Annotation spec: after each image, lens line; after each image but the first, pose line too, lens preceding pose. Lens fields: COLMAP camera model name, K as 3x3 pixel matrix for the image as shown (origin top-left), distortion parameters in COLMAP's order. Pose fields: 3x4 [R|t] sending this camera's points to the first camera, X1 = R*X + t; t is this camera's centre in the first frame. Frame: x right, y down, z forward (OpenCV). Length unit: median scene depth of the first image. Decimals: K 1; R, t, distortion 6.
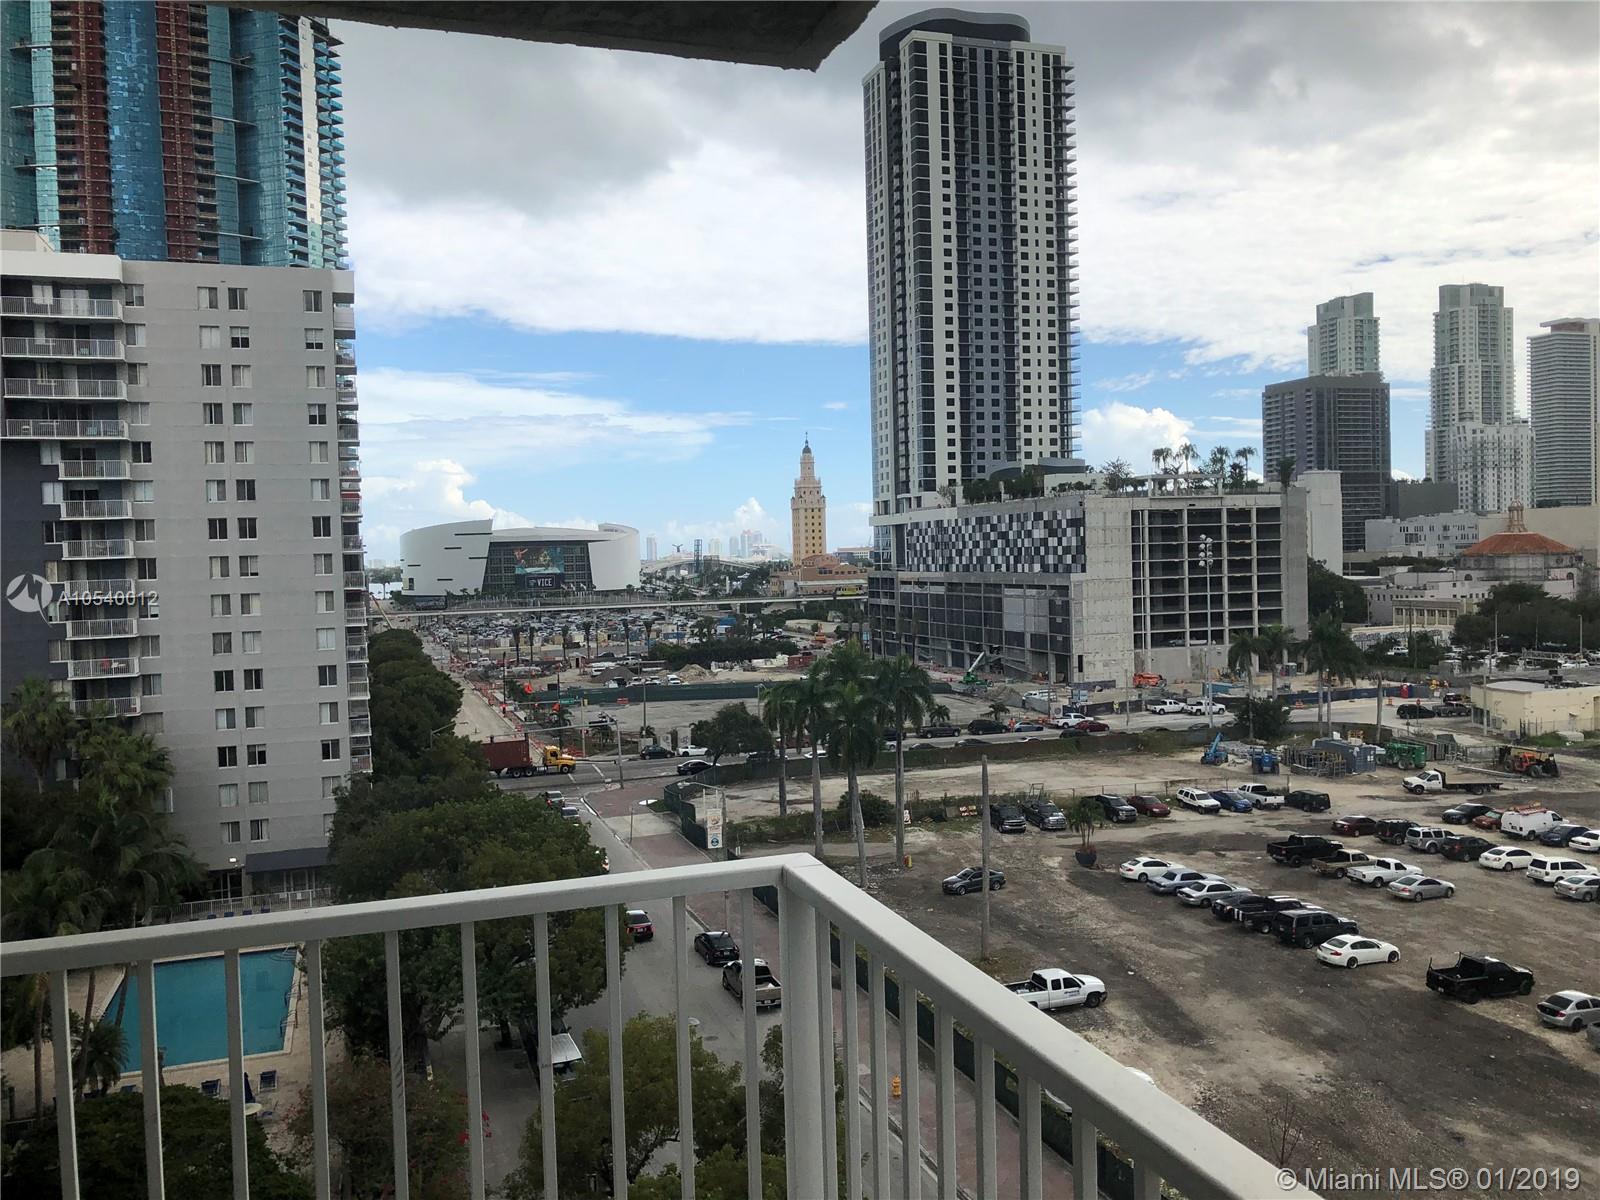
lens RADIAL K [[1306.4, 0, 800.0], [0, 1306.4, 600.0], [0, 0, 1]] dist [0.022217, -0.017397]
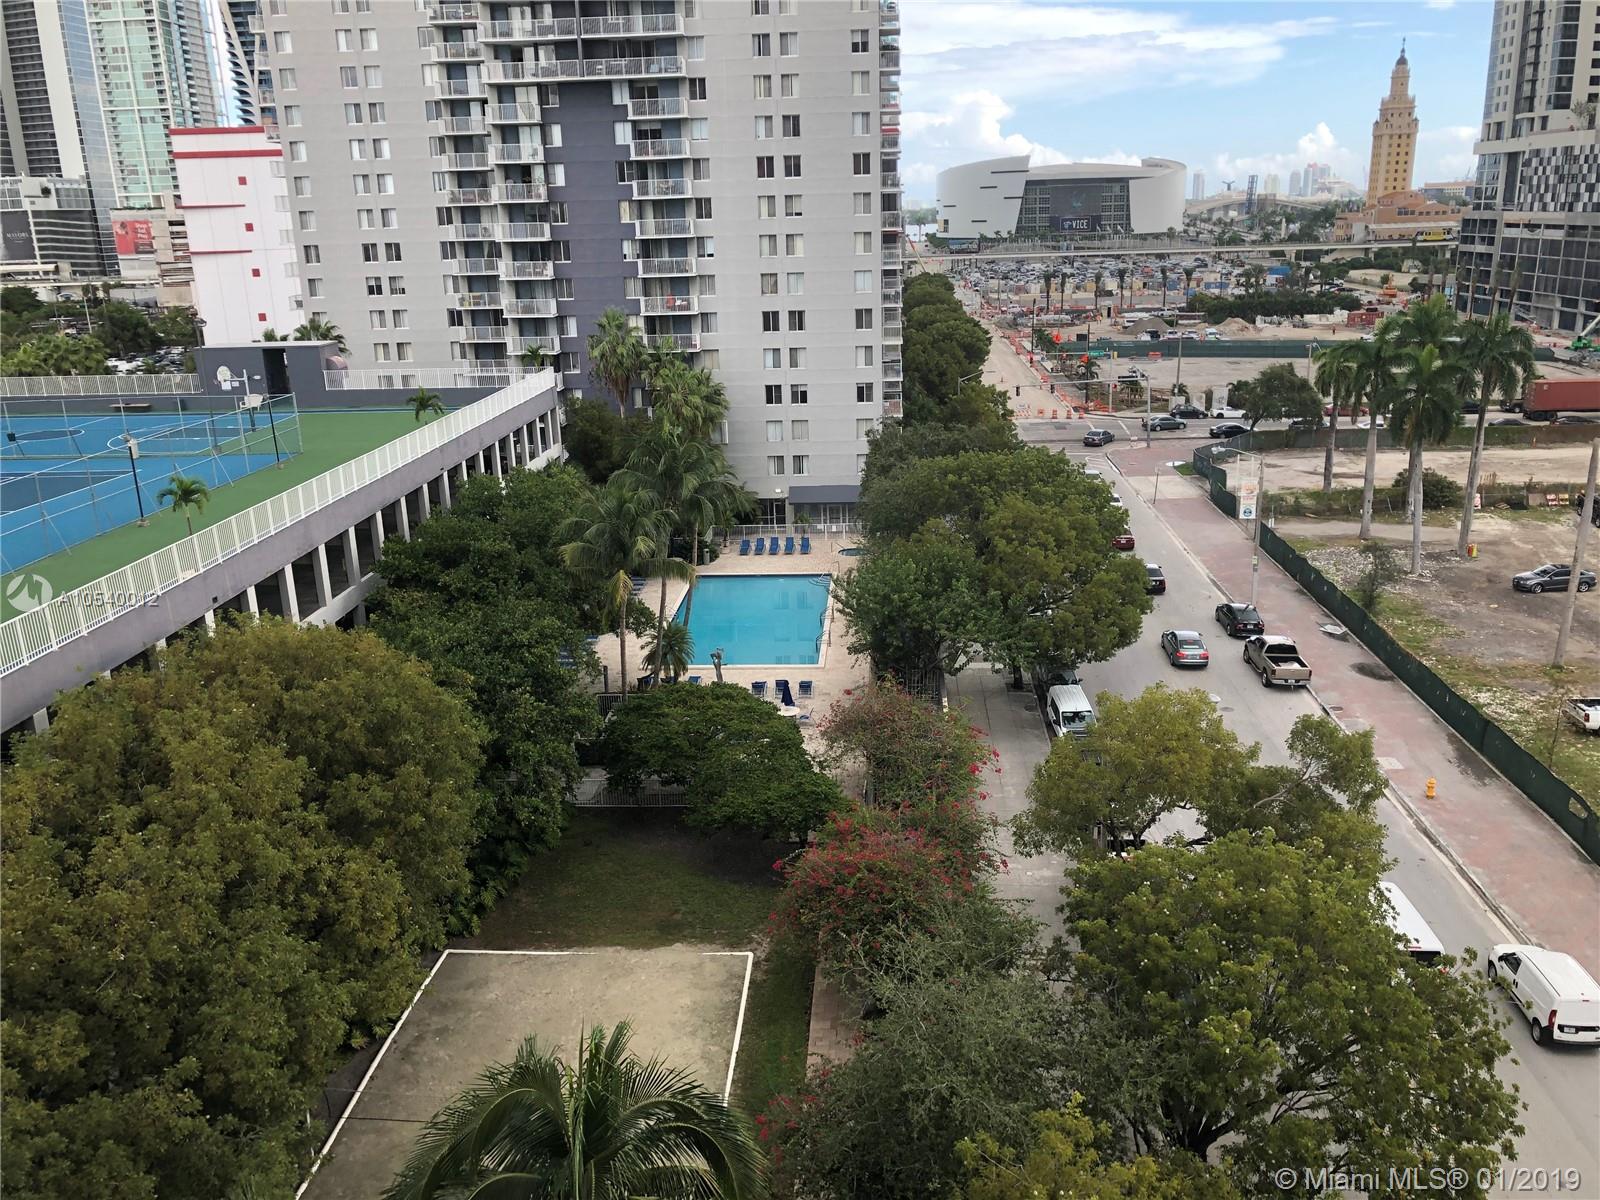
lens RADIAL K [[1306.4, 0, 800.0], [0, 1306.4, 600.0], [0, 0, 1]] dist [0.022217, -0.017397]
pose [[0.923436, 0.109800, -0.367710, -0.007990], [-0.009551, 0.964473, 0.264009, 0.000619], [0.383634, -0.240283, 0.891677, 0.020782]]
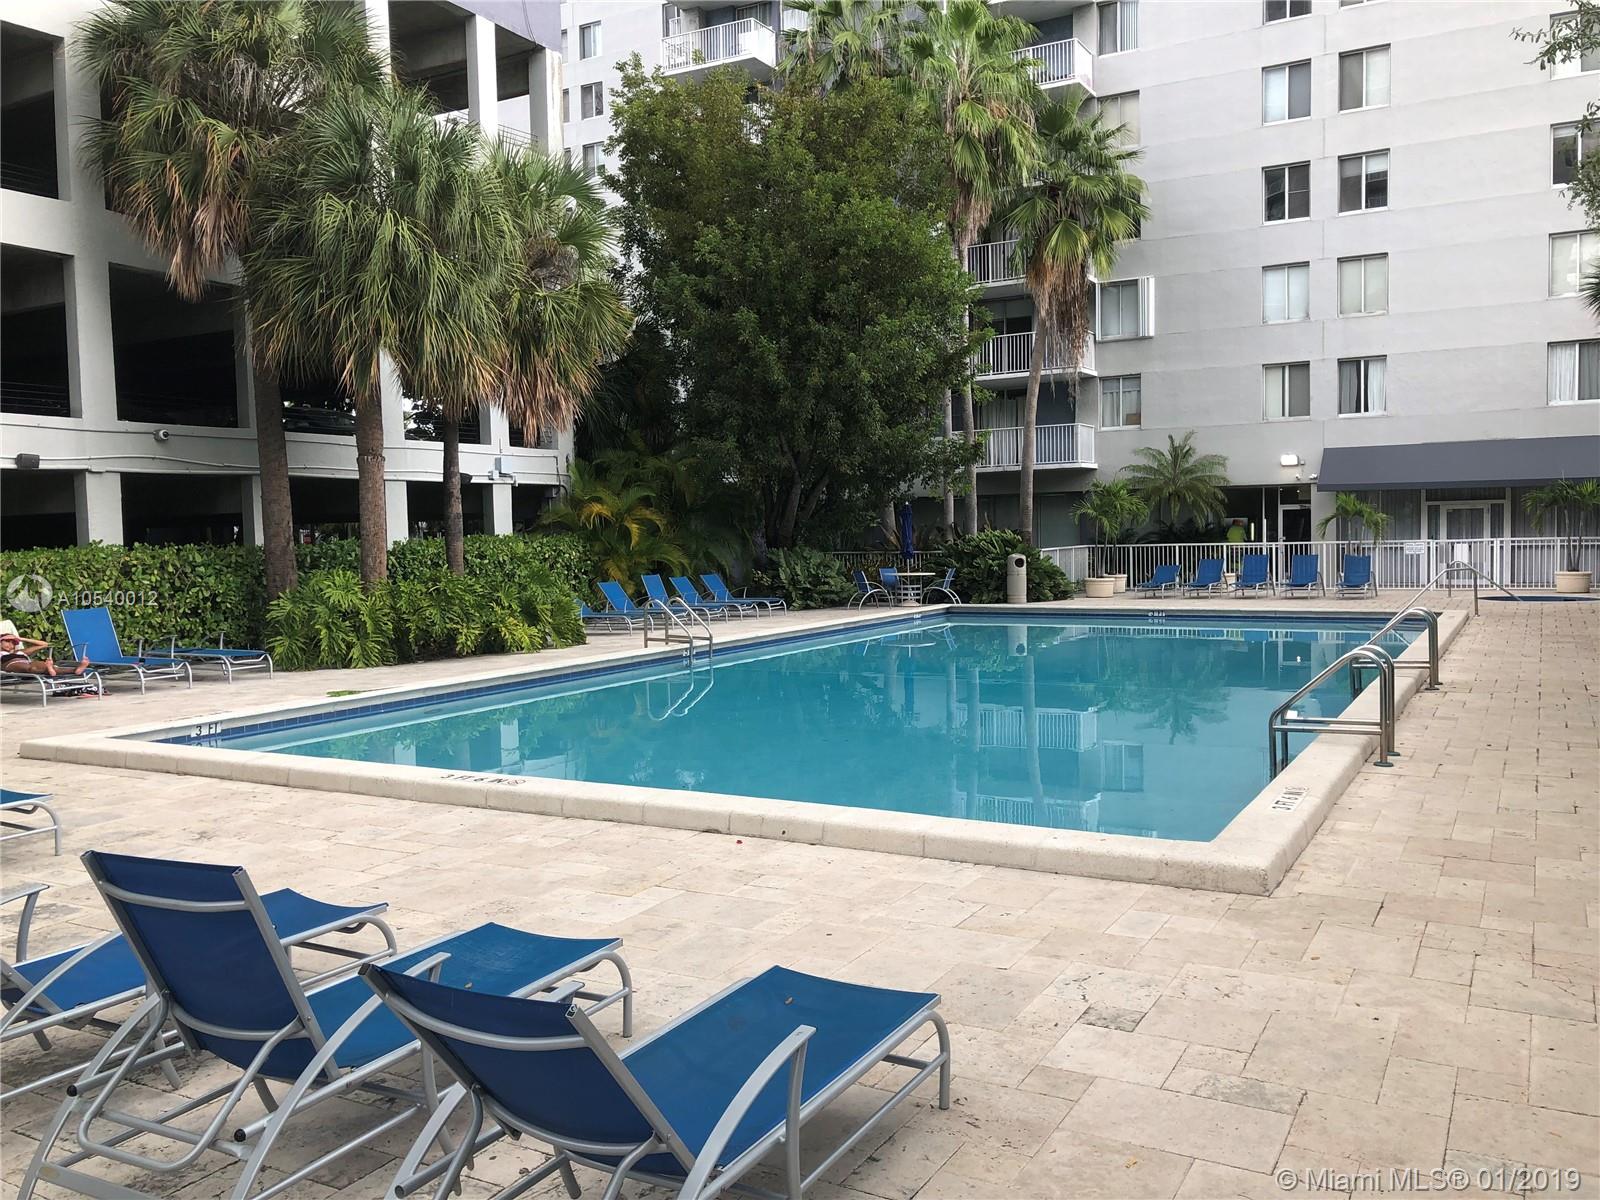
lens RADIAL K [[1306.4, 0, 800.0], [0, 1306.4, 600.0], [0, 0, 1]] dist [0.022217, -0.017397]
pose [[0.713582, 0.053241, -0.698546, -0.211386], [-0.023580, 0.998368, 0.052004, 0.177789], [0.700175, -0.020637, 0.713673, 0.500287]]
